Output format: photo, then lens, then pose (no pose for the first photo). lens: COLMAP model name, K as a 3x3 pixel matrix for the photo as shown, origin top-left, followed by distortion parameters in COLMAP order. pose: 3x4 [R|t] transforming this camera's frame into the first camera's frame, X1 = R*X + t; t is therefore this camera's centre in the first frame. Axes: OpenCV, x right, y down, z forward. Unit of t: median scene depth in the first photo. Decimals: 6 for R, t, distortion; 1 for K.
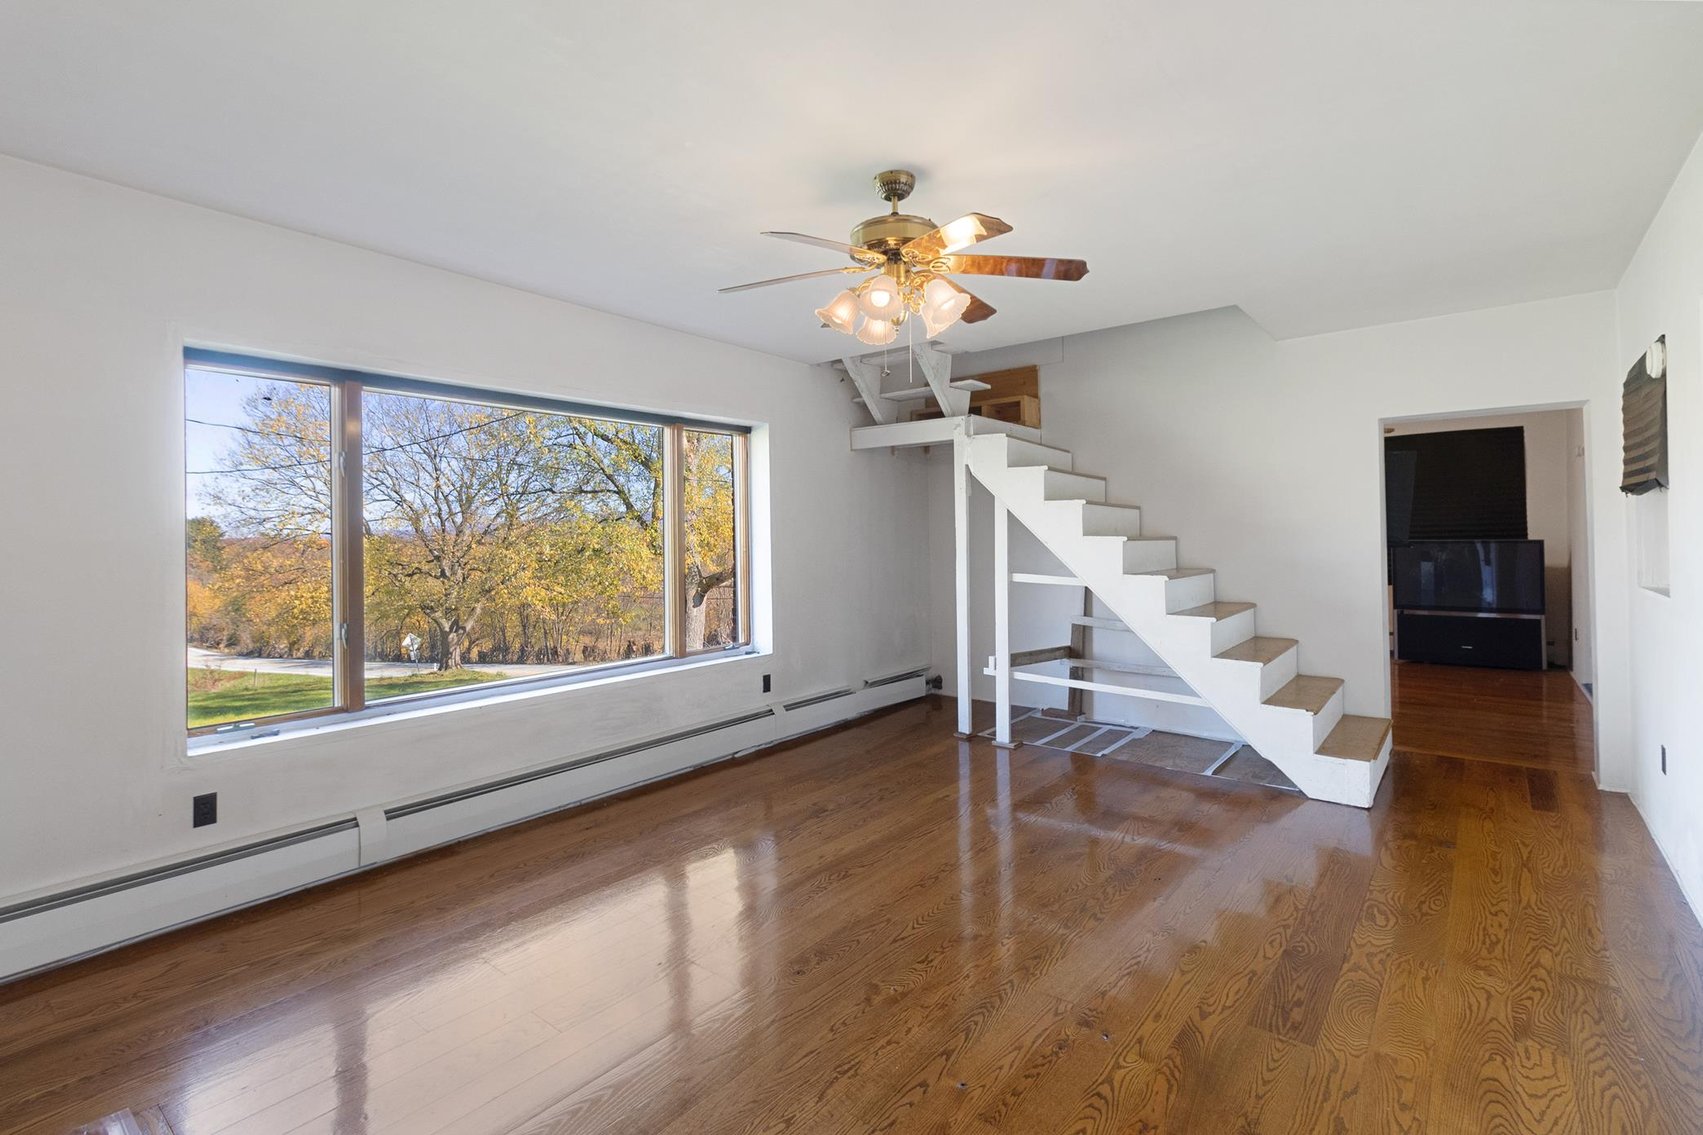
lens RADIAL K [[769.2, 0, 838.8], [0, 769.2, 542.1], [0, 0, 1]] dist [0.004451, 0.000261]
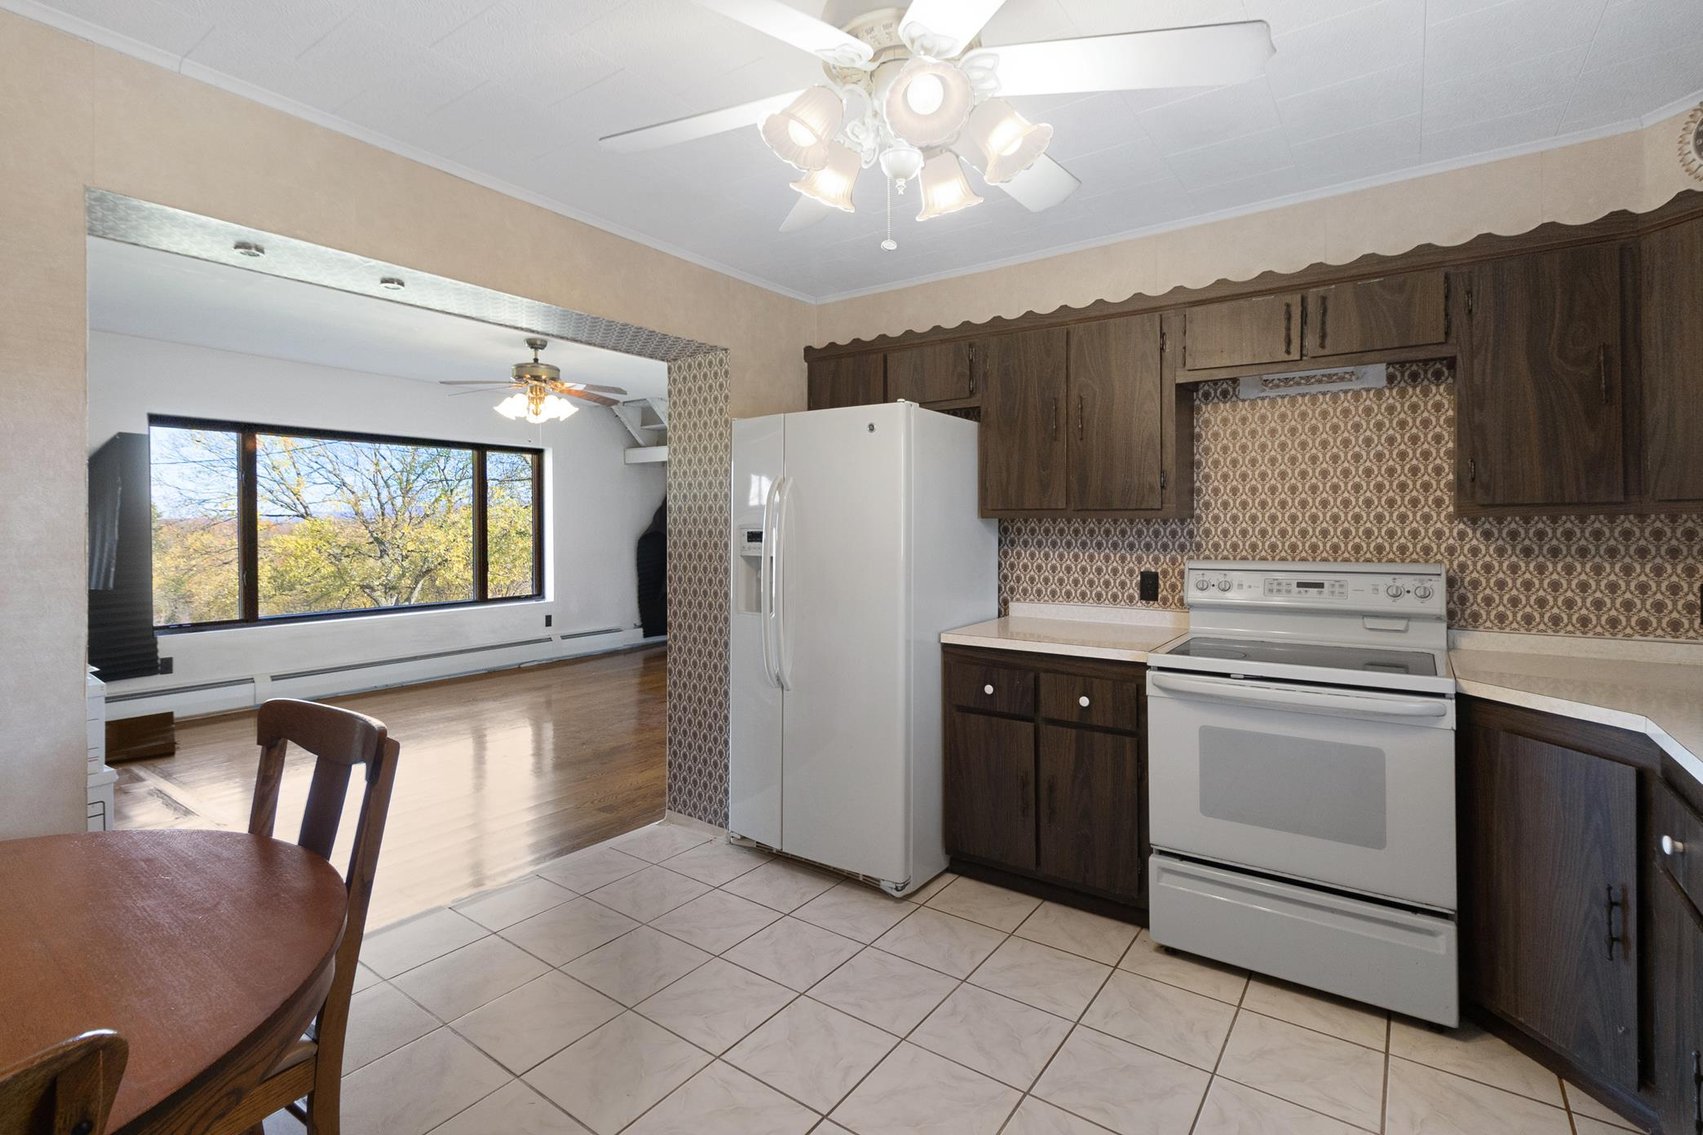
lens RADIAL K [[769.2, 0, 847.6], [0, 769.2, 554.3], [0, 0, 1]] dist [0.004451, 0.000261]
pose [[0.998482, 0.011530, 0.053851, 0.408965], [-0.013208, 0.999435, 0.030908, -0.001278], [-0.053465, -0.031573, 0.998070, -0.534428]]
